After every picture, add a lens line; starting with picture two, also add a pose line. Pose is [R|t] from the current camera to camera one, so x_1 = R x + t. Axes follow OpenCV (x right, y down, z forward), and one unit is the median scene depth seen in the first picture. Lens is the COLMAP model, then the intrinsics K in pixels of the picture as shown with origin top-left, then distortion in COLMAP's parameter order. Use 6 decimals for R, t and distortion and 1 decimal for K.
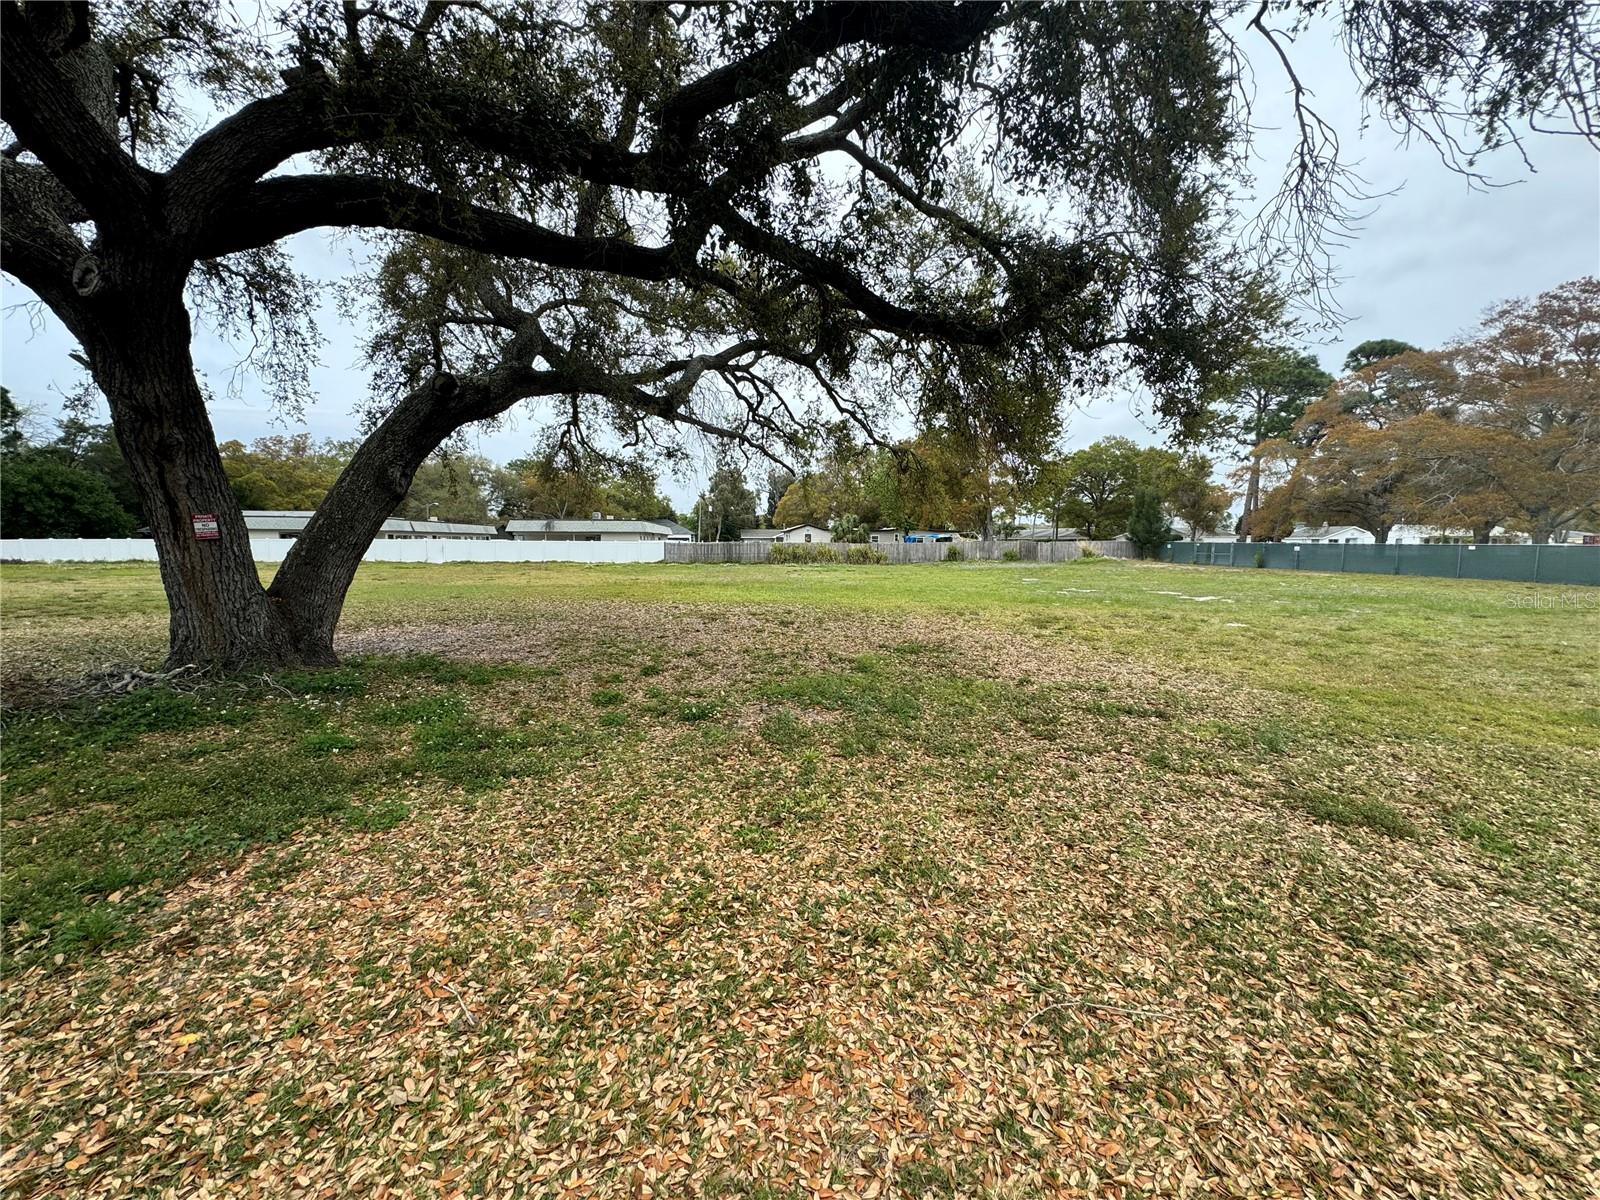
lens RADIAL K [[638.6, 0, 800.0], [0, 638.6, 600.0], [0, 0, 1]] dist [0.001066, 0.000250]
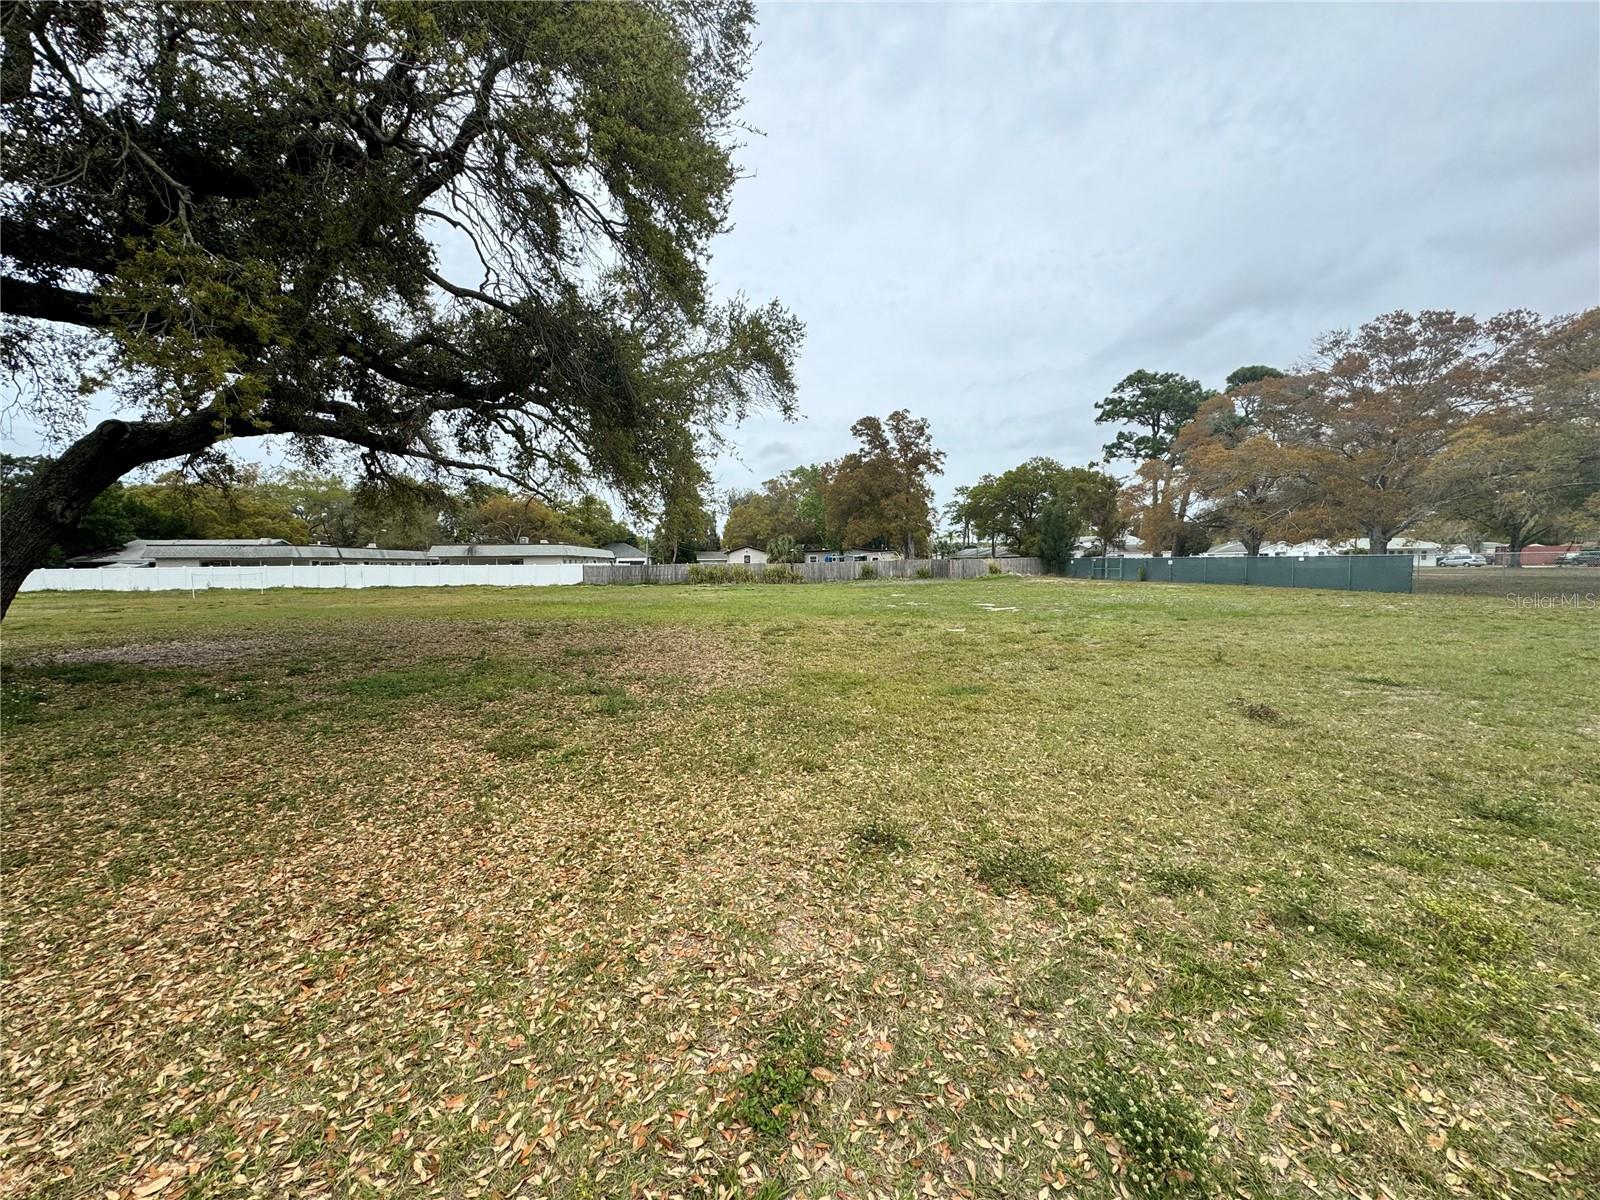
lens RADIAL K [[638.6, 0, 800.0], [0, 638.6, 600.0], [0, 0, 1]] dist [0.001066, 0.000250]
pose [[0.999647, -0.015404, 0.021656, 1.005439], [0.016127, 0.999305, -0.033601, 0.051420], [-0.021124, 0.033939, 0.999201, -0.282785]]
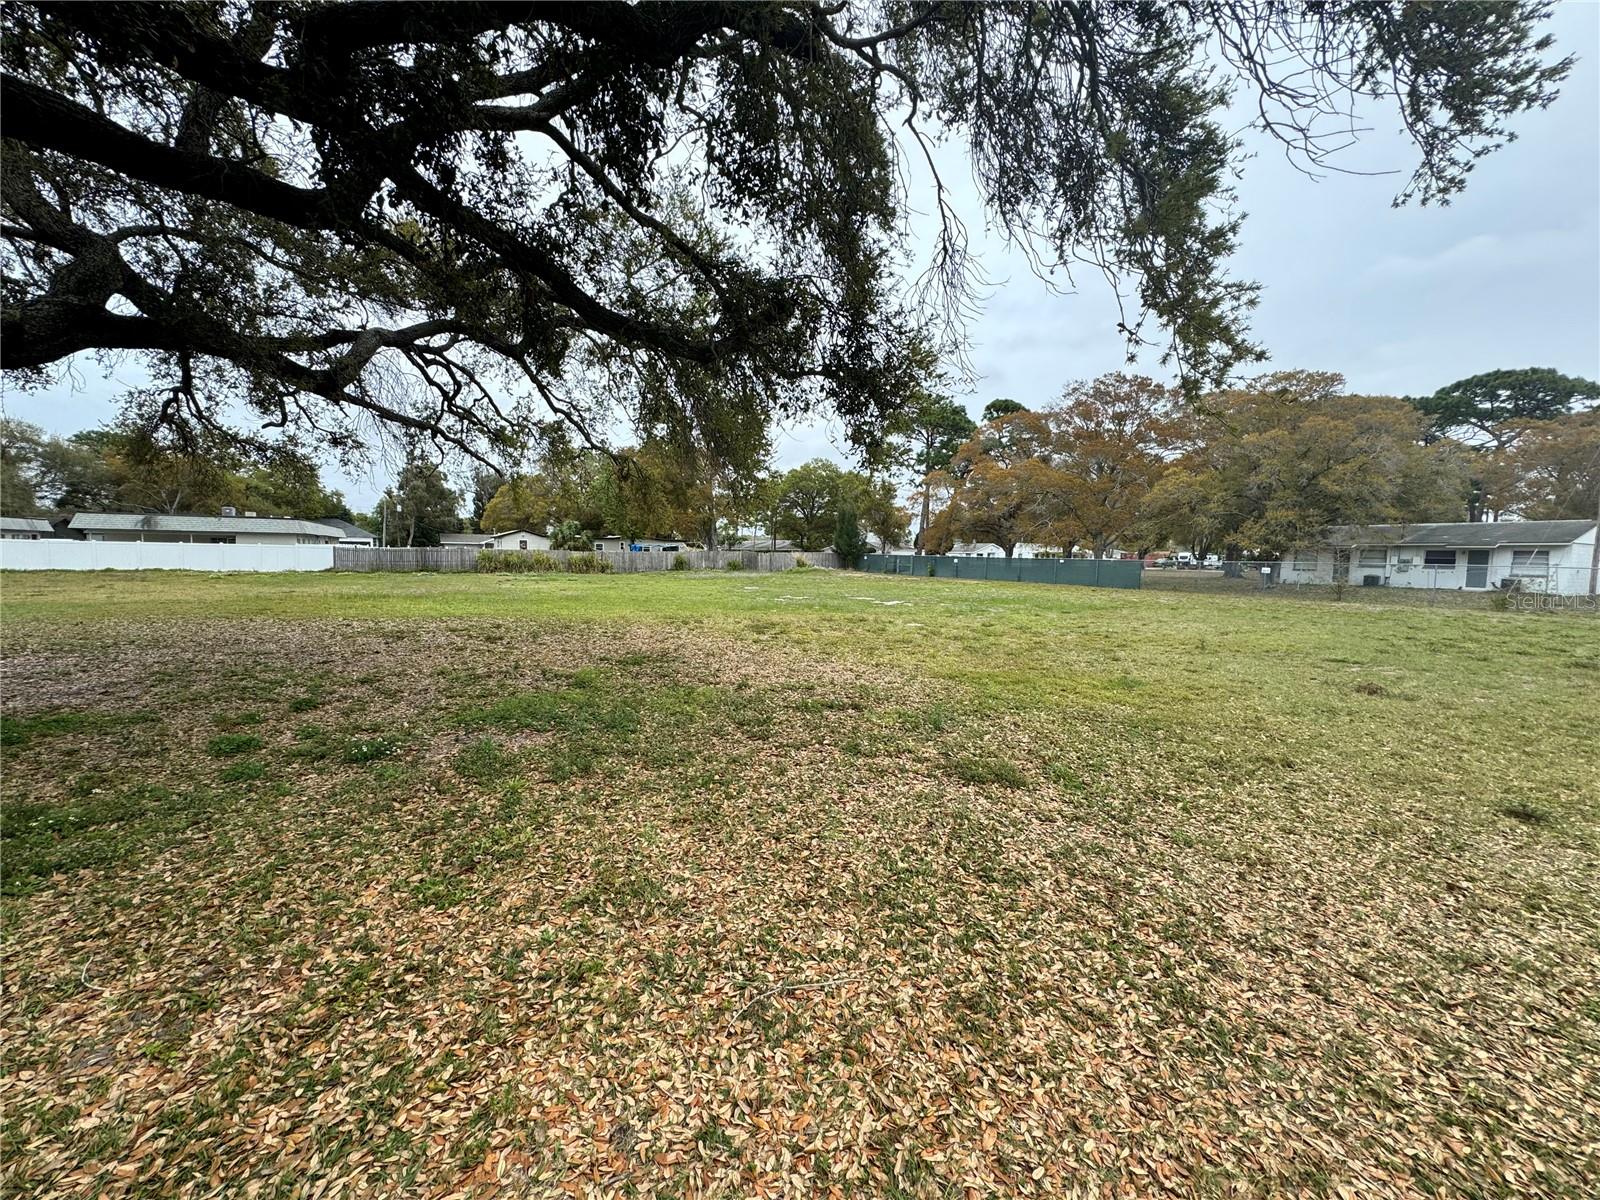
lens RADIAL K [[637.9, 0, 800.0], [0, 637.9, 600.0], [0, 0, 1]] dist [0.001042, 0.000427]
pose [[0.913447, -0.017341, 0.406587, 0.017939], [0.023059, 0.999692, -0.009168, -0.001398], [-0.406303, 0.017750, 0.913566, 0.002959]]
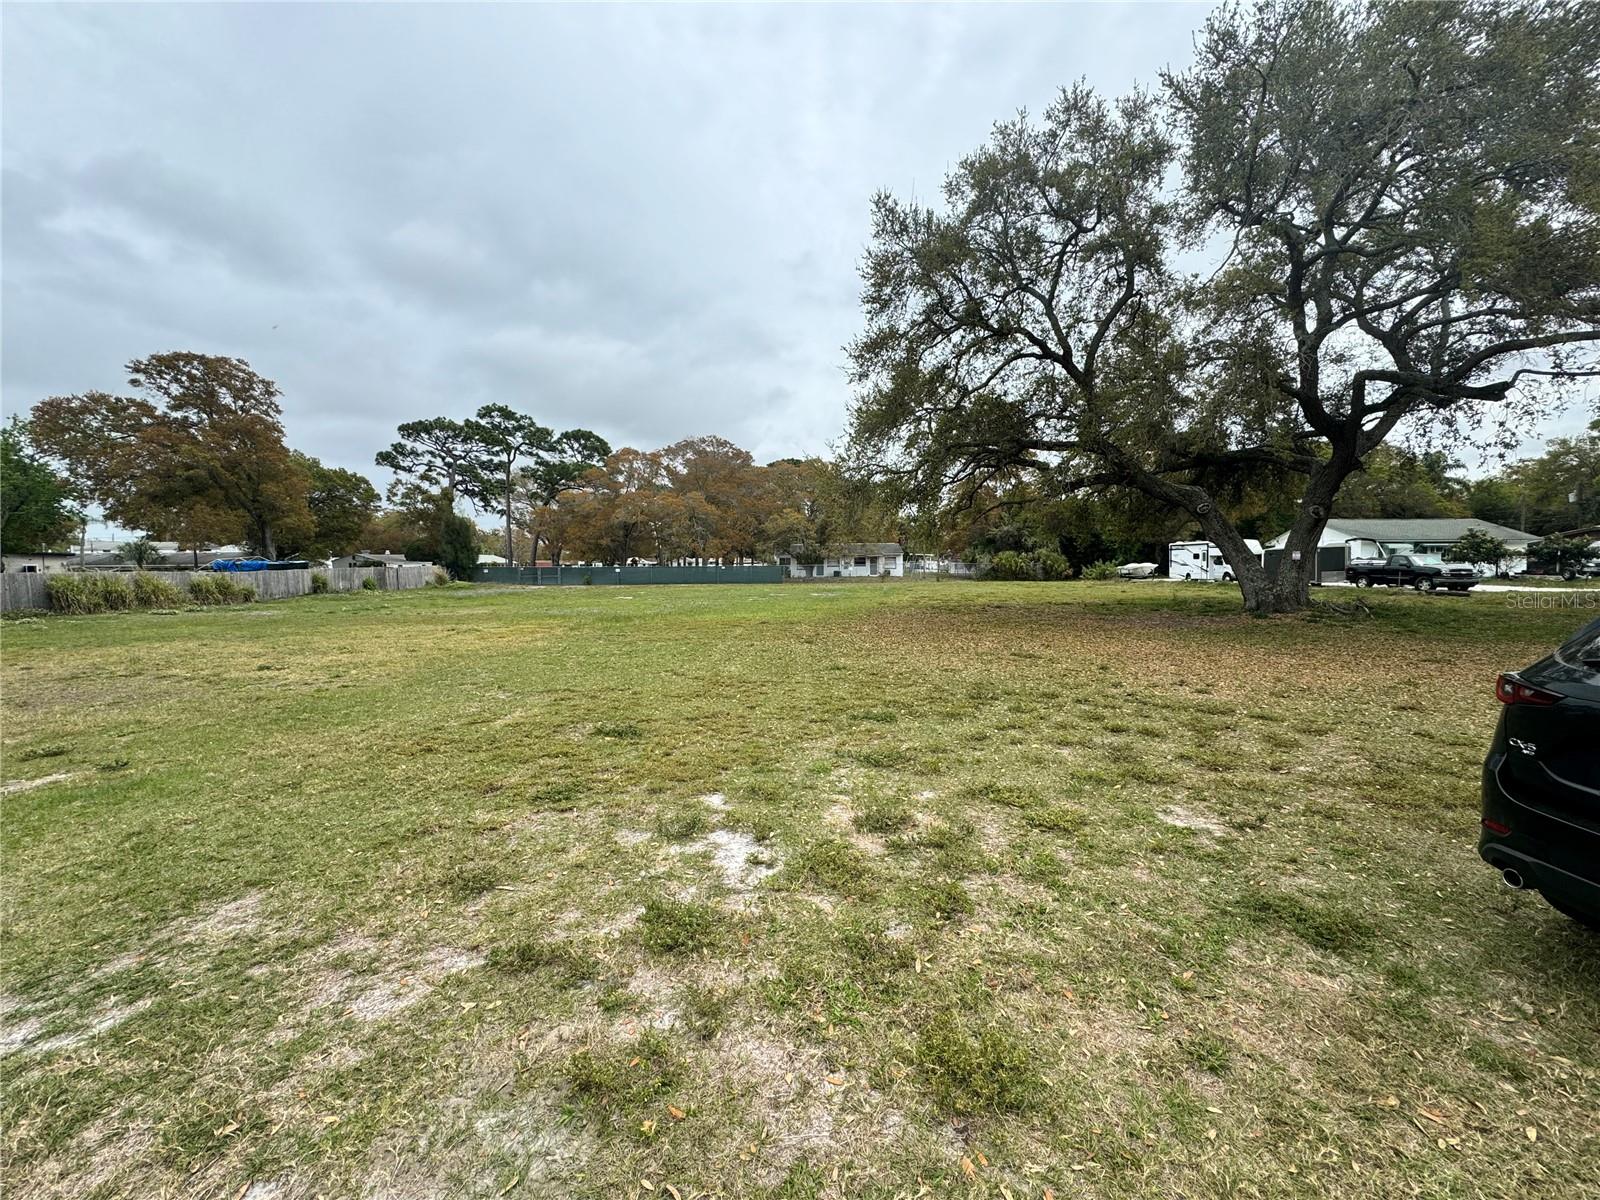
lens RADIAL K [[637.1, 0, 800.0], [0, 637.1, 604.0], [0, 0, 1]] dist [-0.000217, -0.000056]
pose [[0.074648, -0.063313, 0.995198, -4.478931], [0.102594, 0.993174, 0.055489, -0.298985], [-0.991918, 0.097960, 0.080634, 3.401497]]
